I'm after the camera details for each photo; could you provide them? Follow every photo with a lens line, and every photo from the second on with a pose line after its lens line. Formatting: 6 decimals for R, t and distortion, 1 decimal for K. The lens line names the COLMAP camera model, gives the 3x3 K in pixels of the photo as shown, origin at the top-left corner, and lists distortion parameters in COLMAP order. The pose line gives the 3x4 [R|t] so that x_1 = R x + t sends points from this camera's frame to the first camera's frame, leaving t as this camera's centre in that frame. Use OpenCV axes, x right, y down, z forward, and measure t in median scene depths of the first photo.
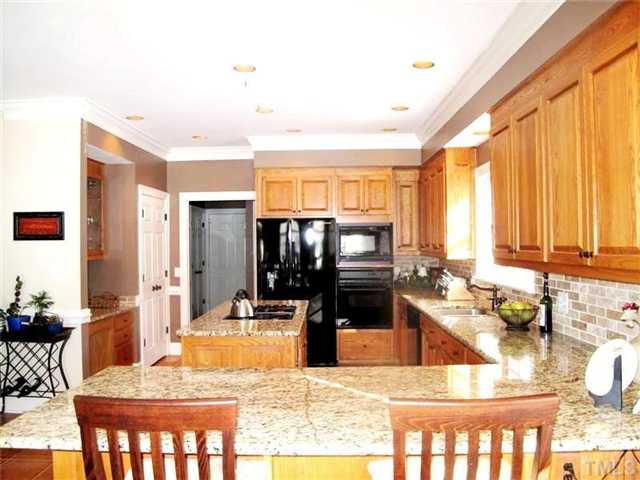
lens RADIAL K [[540.0, 0, 320.0], [0, 540.0, 240.0], [0, 0, 1]] dist [-0.137532, 0.119526]
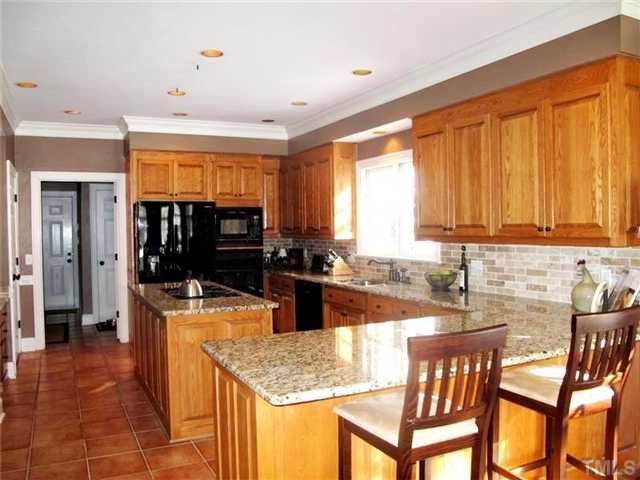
lens RADIAL K [[540.0, 0, 320.0], [0, 540.0, 240.0], [0, 0, 1]] dist [-0.137532, 0.119526]
pose [[0.890216, -0.012914, 0.455355, -0.314268], [0.002054, 0.999702, 0.024335, 0.009000], [-0.455533, -0.020728, 0.889978, -0.011536]]
